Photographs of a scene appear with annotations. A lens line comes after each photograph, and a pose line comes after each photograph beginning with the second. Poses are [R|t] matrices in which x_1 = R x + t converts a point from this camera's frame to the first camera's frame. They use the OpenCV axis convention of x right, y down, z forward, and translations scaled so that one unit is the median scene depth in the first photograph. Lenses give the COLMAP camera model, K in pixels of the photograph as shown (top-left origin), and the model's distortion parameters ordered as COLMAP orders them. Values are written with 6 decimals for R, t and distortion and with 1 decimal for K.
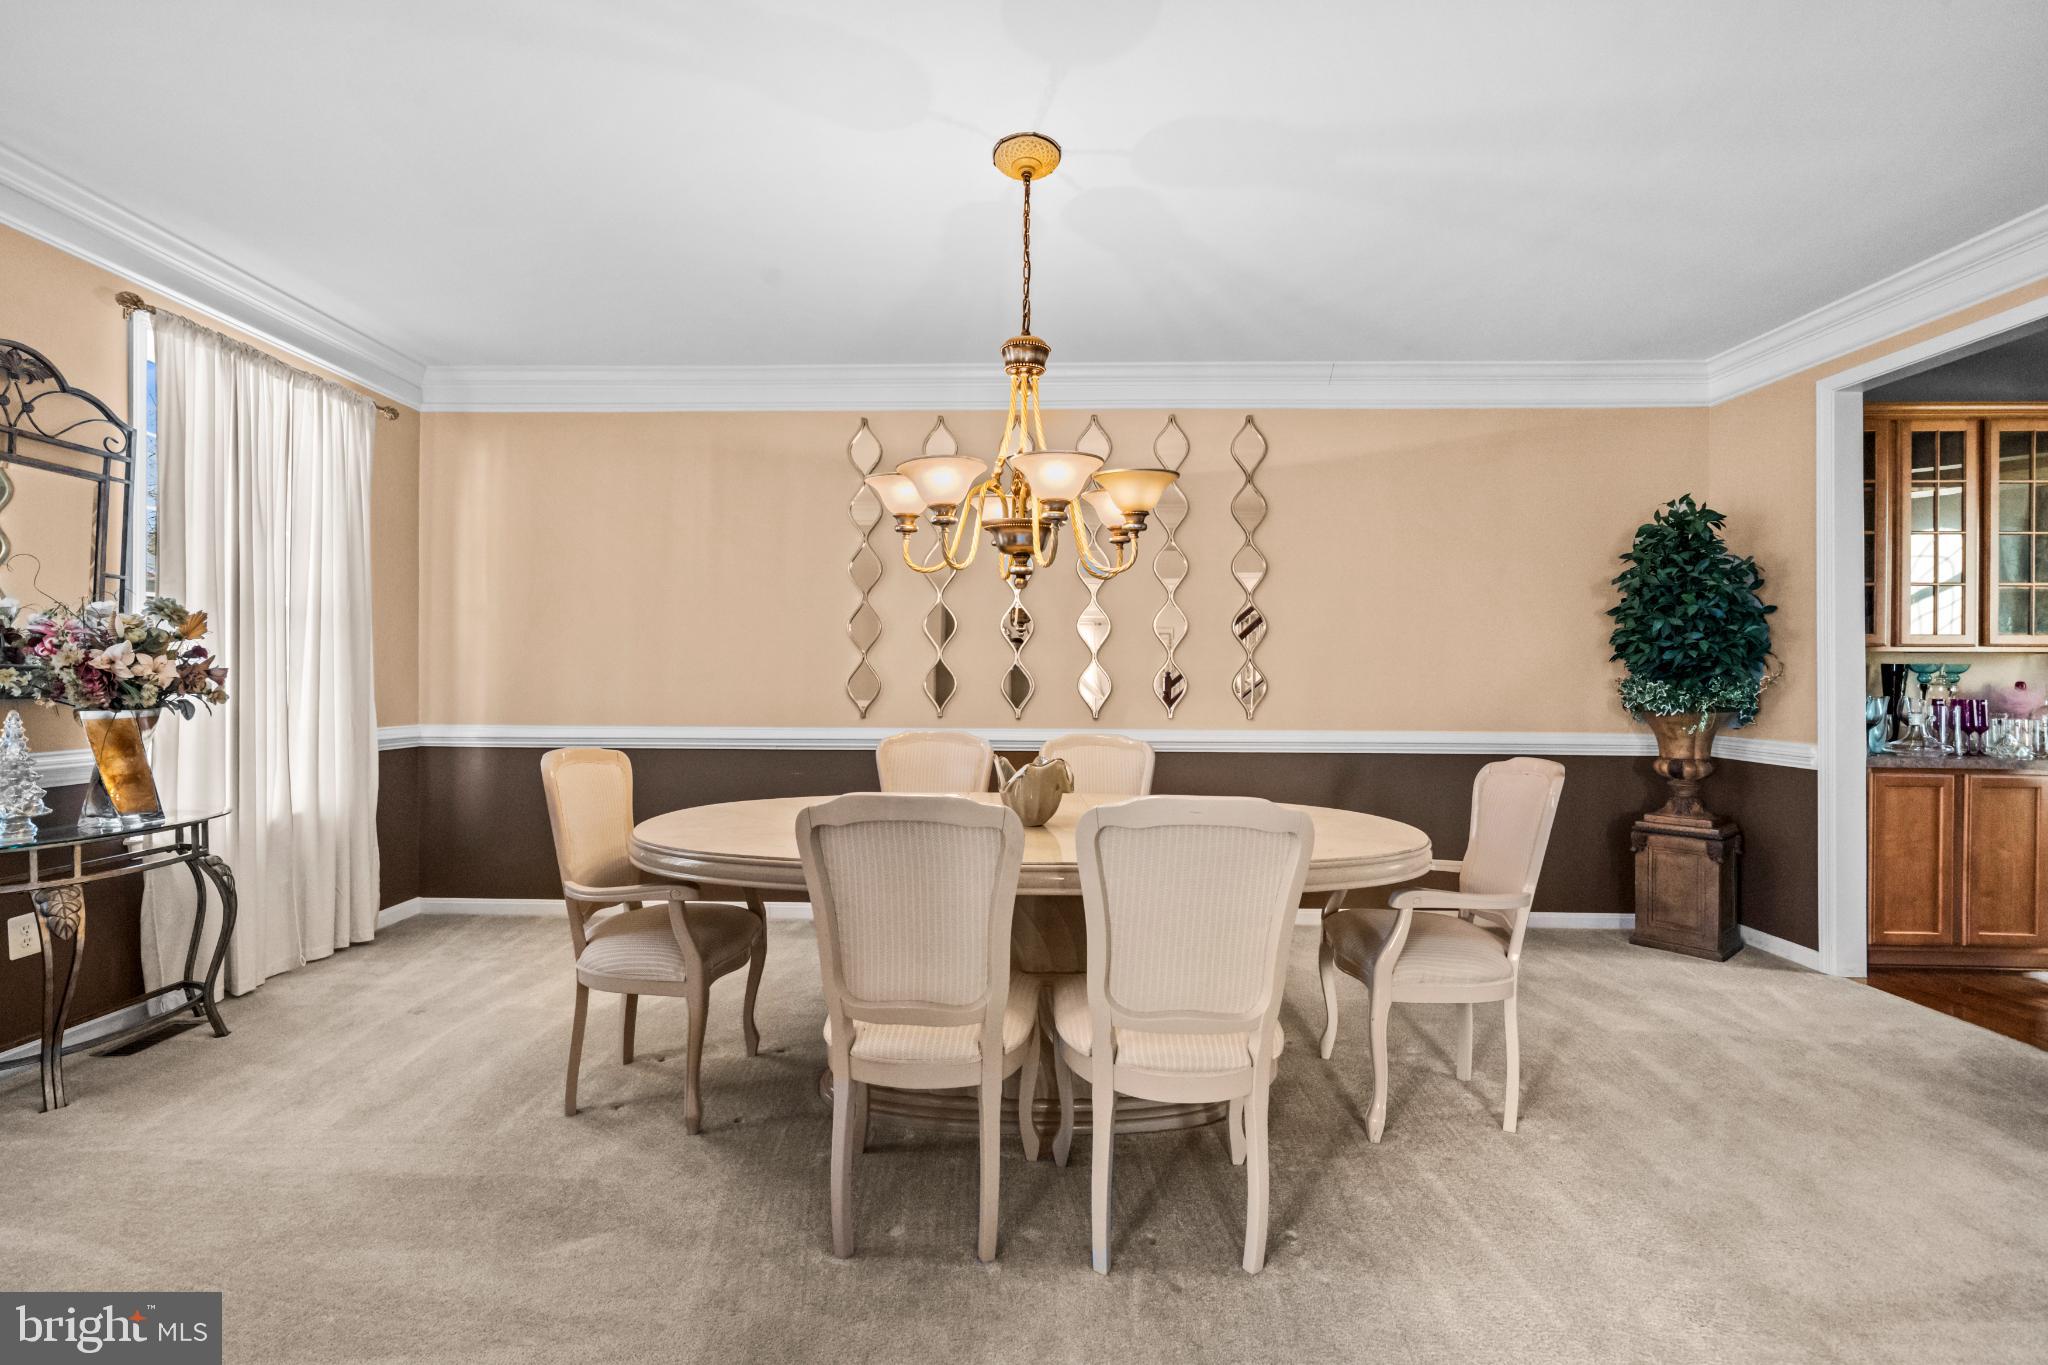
lens RADIAL K [[869.5, 0, 1014.6], [0, 869.5, 677.1], [0, 0, 1]] dist [-0.000837, 0.000162]
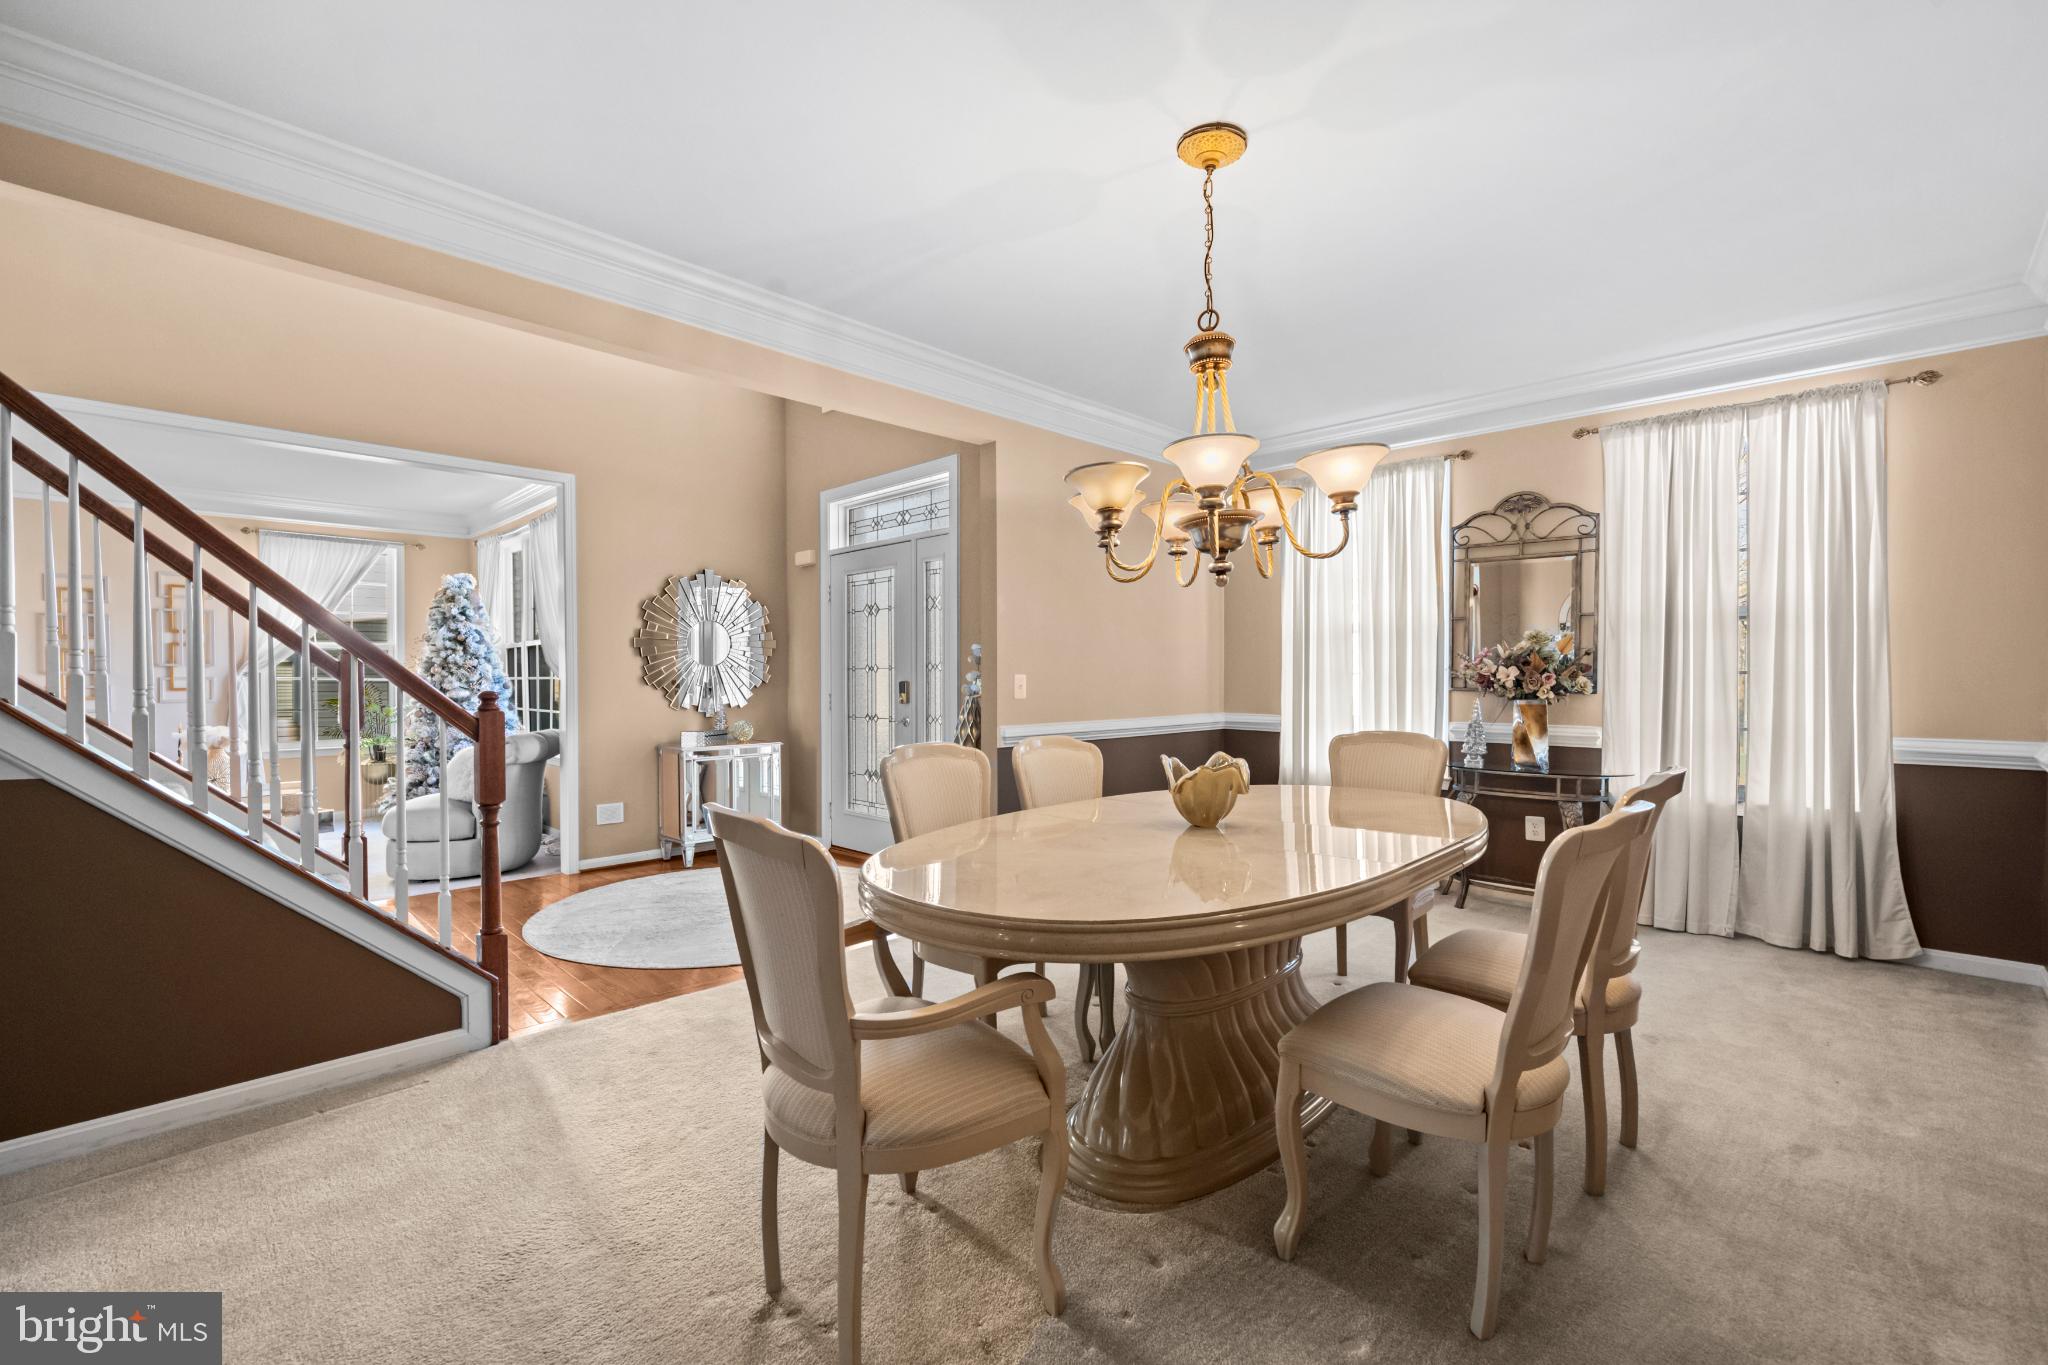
lens RADIAL K [[869.5, 0, 1014.6], [0, 869.5, 677.1], [0, 0, 1]] dist [-0.000837, 0.000162]
pose [[-0.697818, 0.000280, -0.716275, 0.629061], [-0.001036, 0.999998, 0.001400, -0.006664], [0.716275, 0.001719, -0.697816, 1.119387]]
